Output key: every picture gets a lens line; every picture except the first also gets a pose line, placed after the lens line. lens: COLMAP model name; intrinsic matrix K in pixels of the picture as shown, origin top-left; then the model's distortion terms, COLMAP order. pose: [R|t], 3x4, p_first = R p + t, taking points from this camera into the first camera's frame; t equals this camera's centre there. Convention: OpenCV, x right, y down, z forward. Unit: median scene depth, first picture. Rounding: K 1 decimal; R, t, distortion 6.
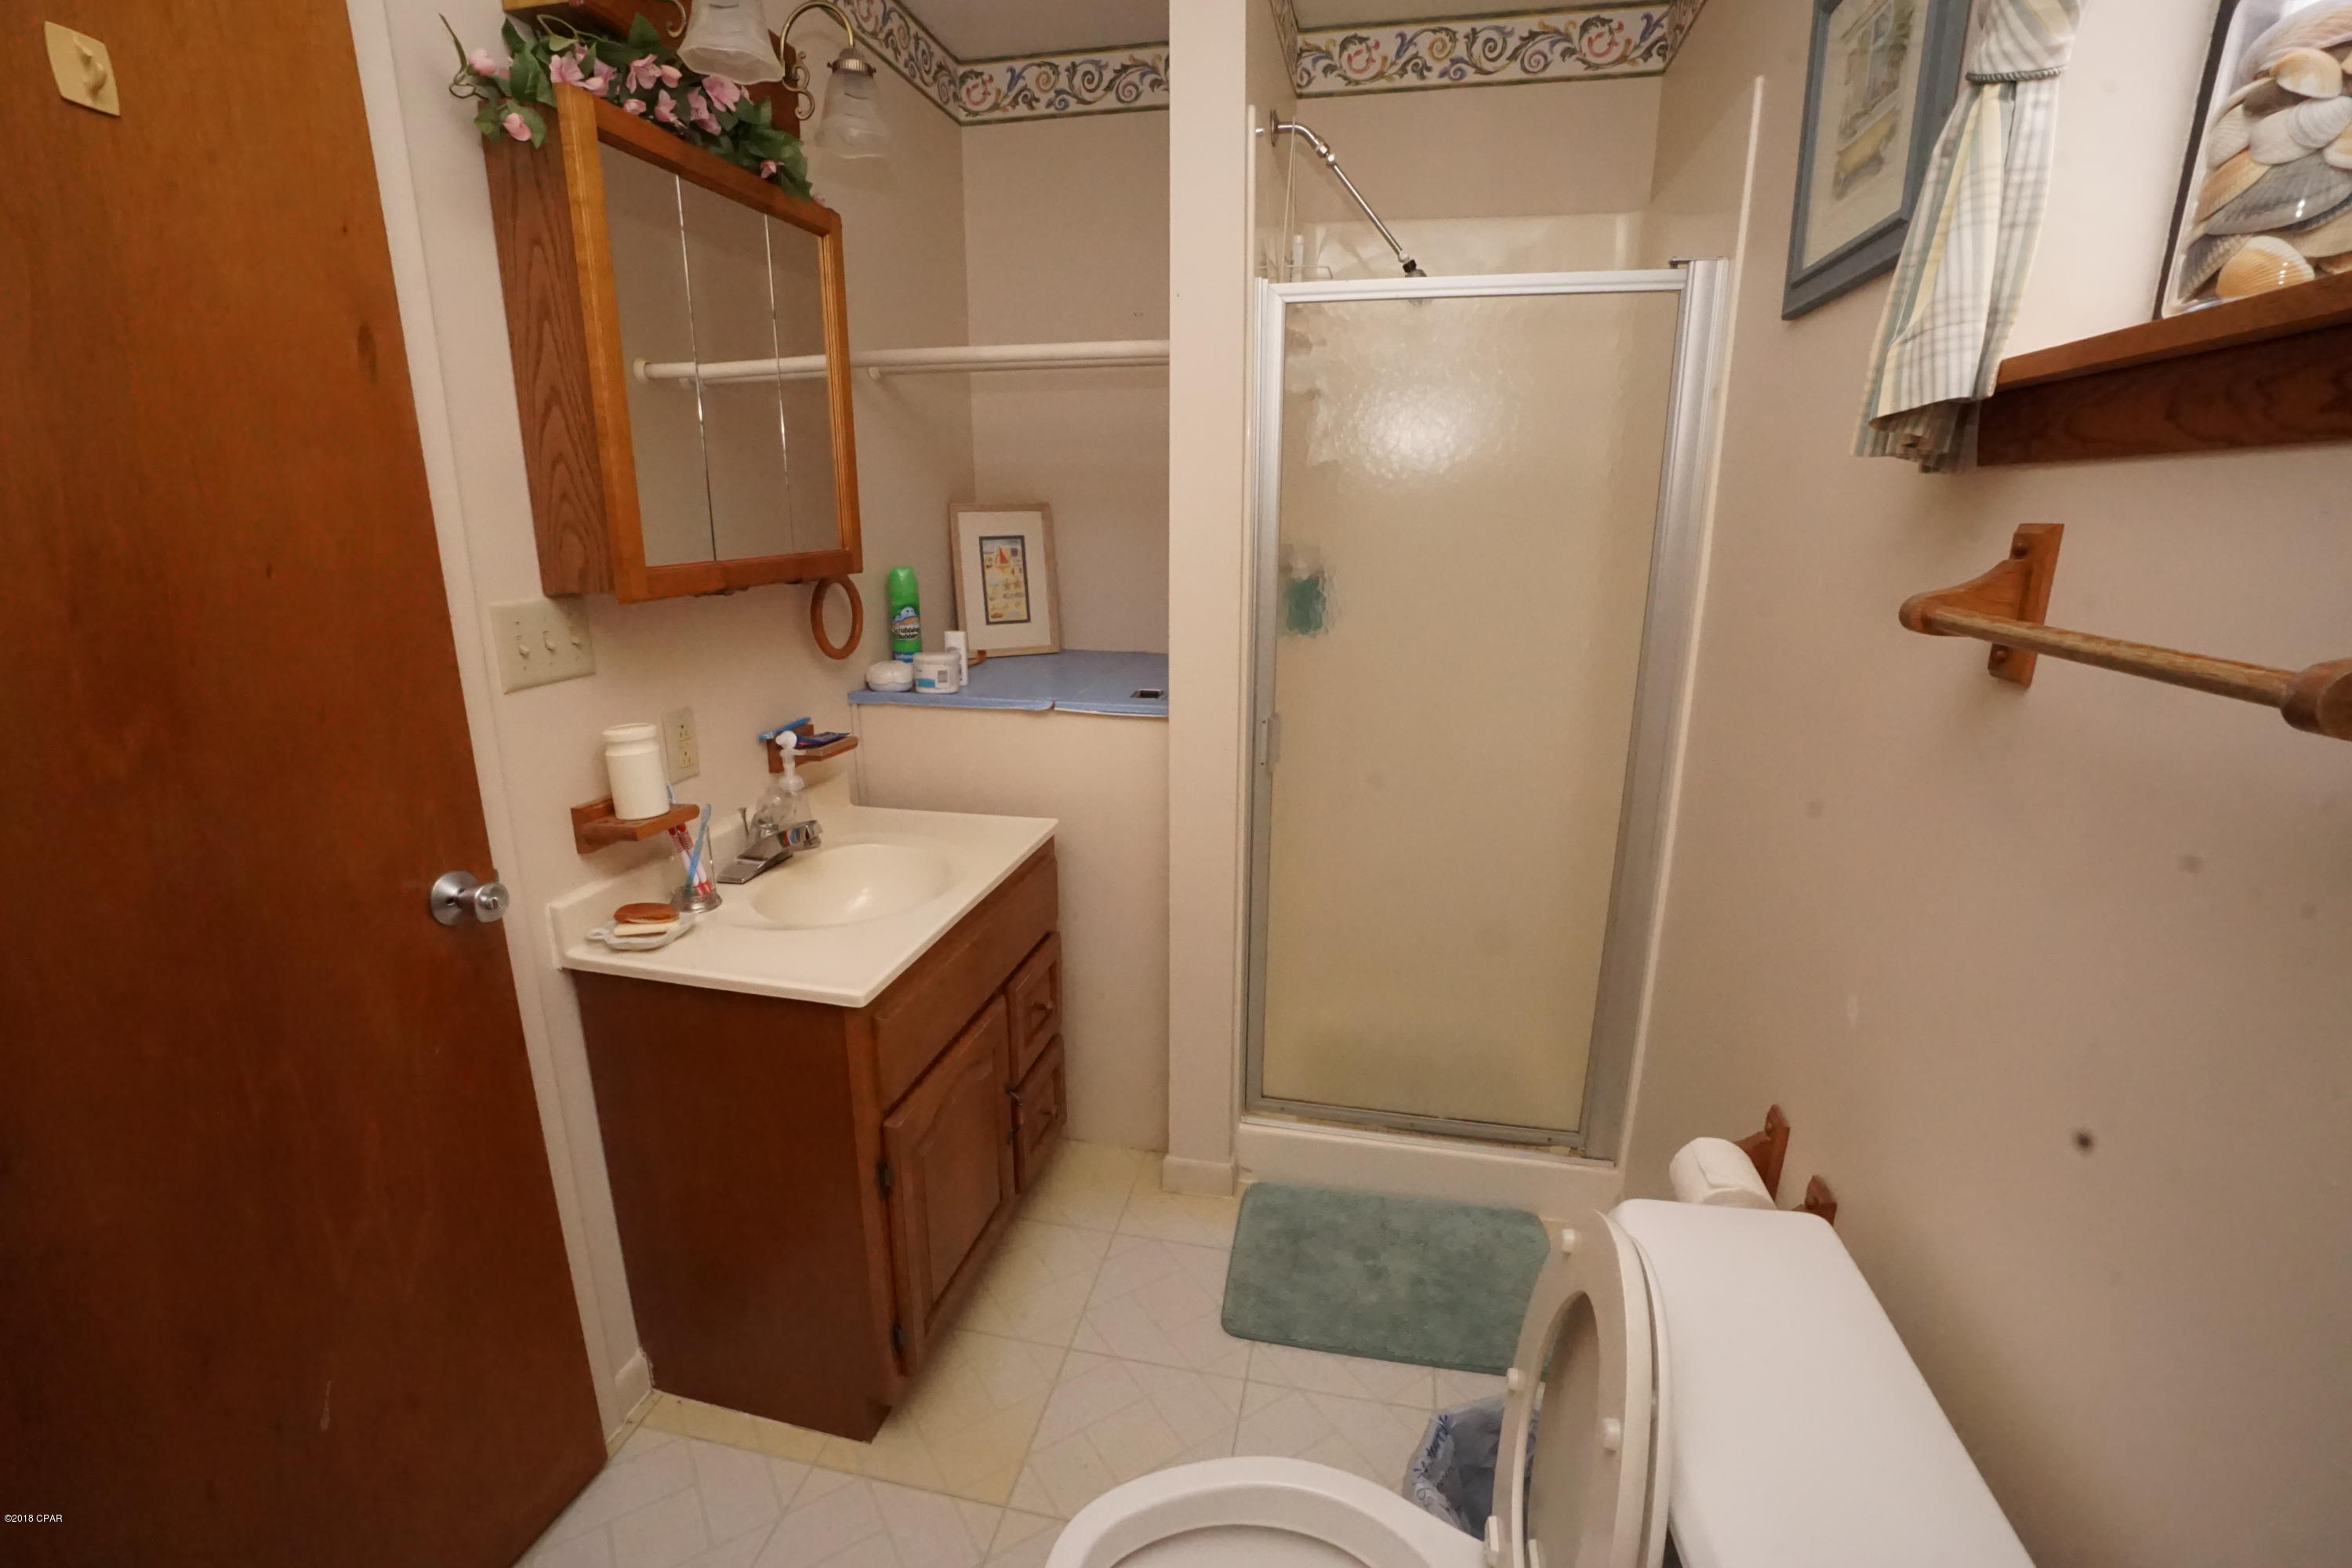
lens RADIAL K [[1038.5, 0, 1165.8], [0, 1038.5, 781.7], [0, 0, 1]] dist [-0.066480, 0.024779]
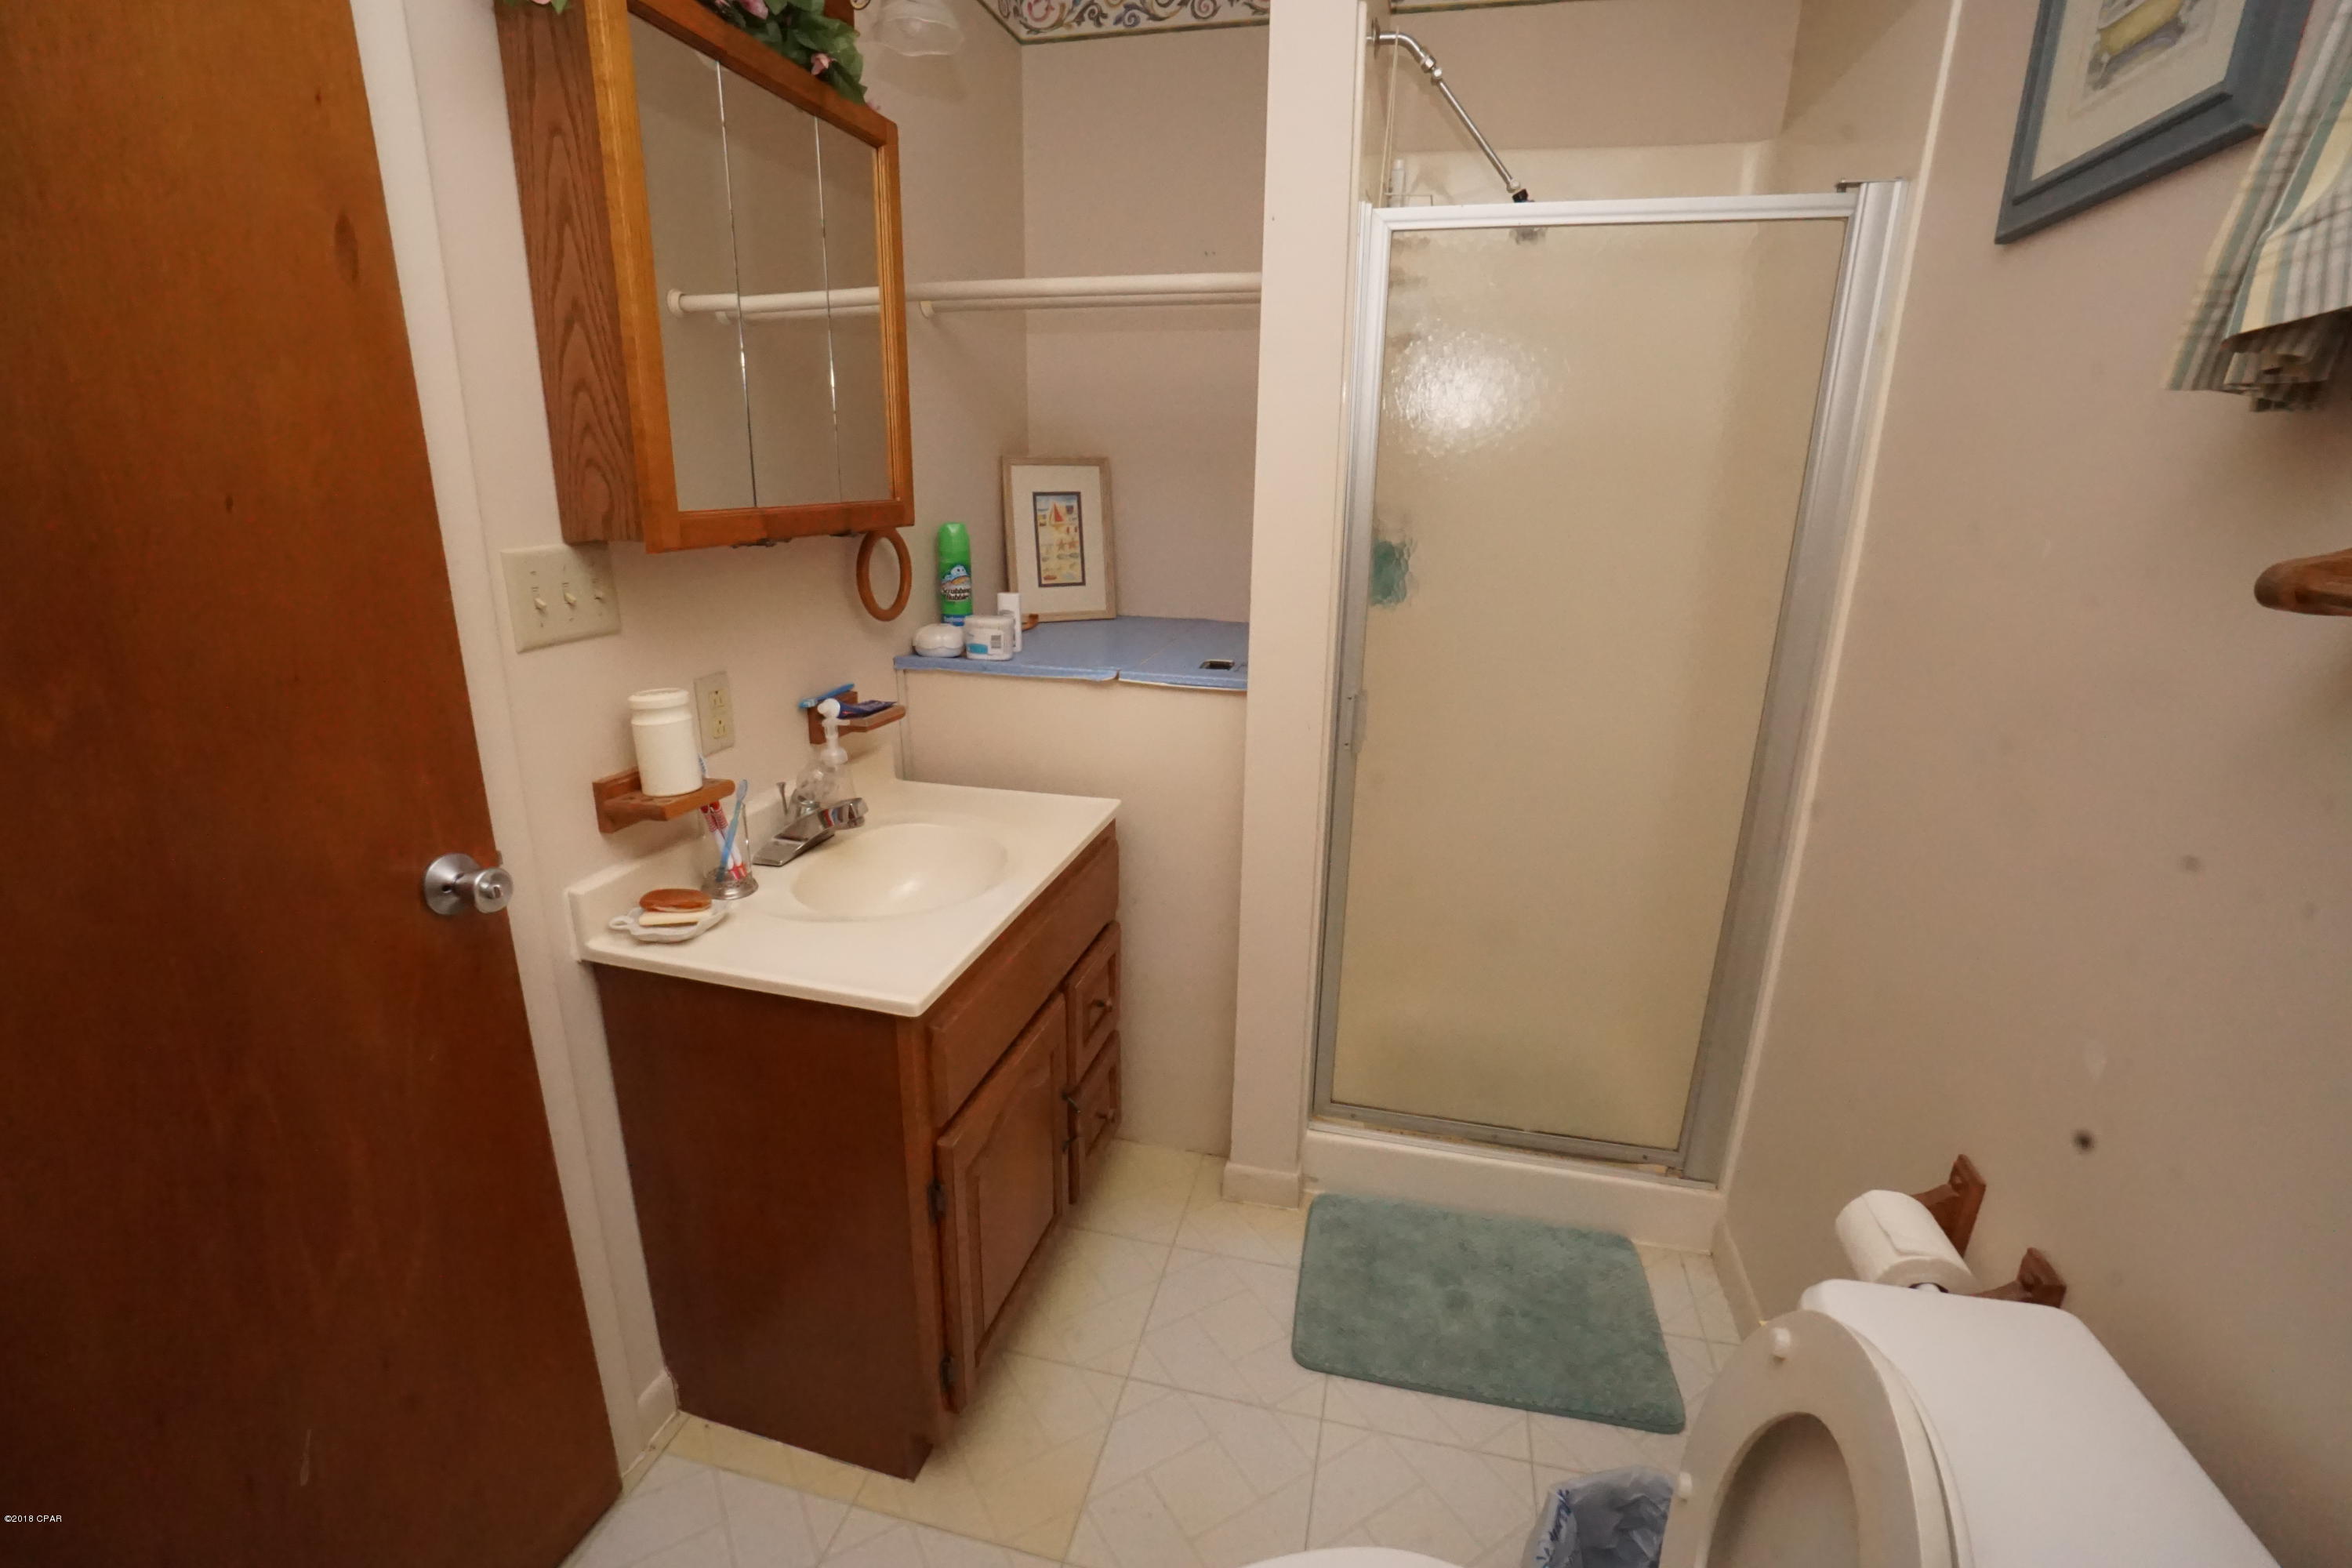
lens RADIAL K [[1041.1, 0, 1168.8], [0, 1041.1, 776.9], [0, 0, 1]] dist [-0.066574, 0.024802]
pose [[0.999526, 0.020493, -0.022976, -0.047747], [-0.019909, 0.999480, 0.025350, -0.009631], [0.023484, -0.024881, 0.999415, 0.094479]]
